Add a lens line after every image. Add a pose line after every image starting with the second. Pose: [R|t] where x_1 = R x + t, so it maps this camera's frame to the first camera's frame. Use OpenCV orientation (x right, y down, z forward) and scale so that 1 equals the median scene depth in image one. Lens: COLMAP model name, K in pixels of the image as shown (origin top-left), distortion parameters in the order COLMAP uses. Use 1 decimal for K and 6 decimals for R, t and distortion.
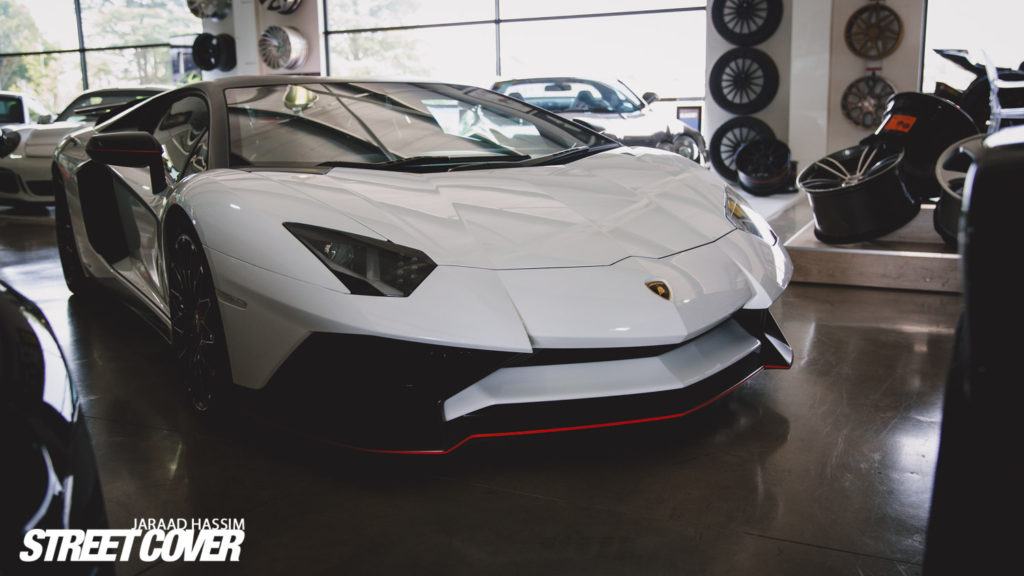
lens RADIAL K [[962.3, 0, 512.0], [0, 962.3, 288.0], [0, 0, 1]] dist [-0.002863, 0.002641]
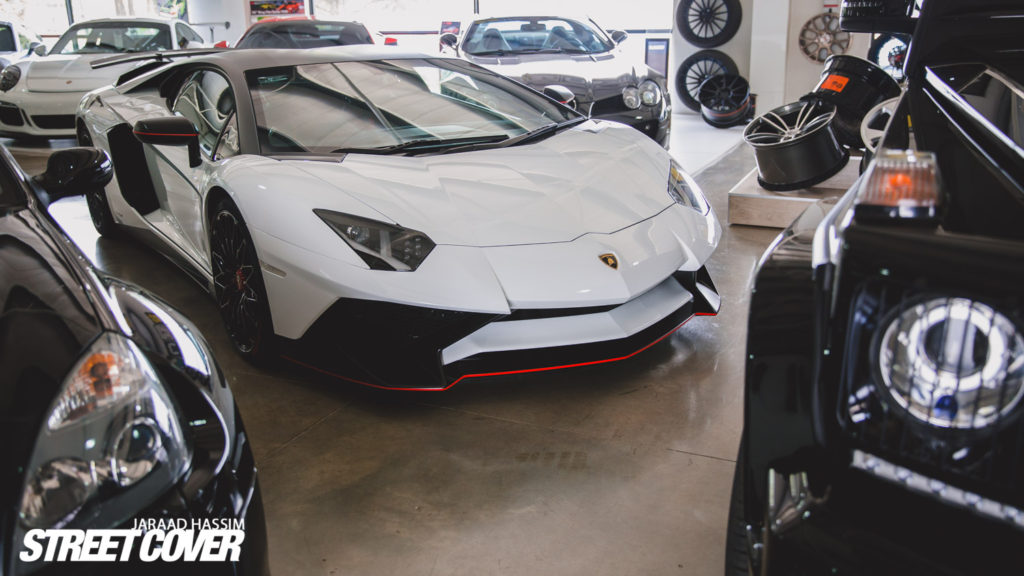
lens RADIAL K [[962.3, 0, 512.0], [0, 962.3, 288.0], [0, 0, 1]] dist [-0.002863, 0.002641]
pose [[0.999696, -0.004330, 0.024277, -0.003925], [0.001842, 0.994825, 0.101583, -0.047306], [-0.024592, -0.101508, 0.994531, -0.139430]]
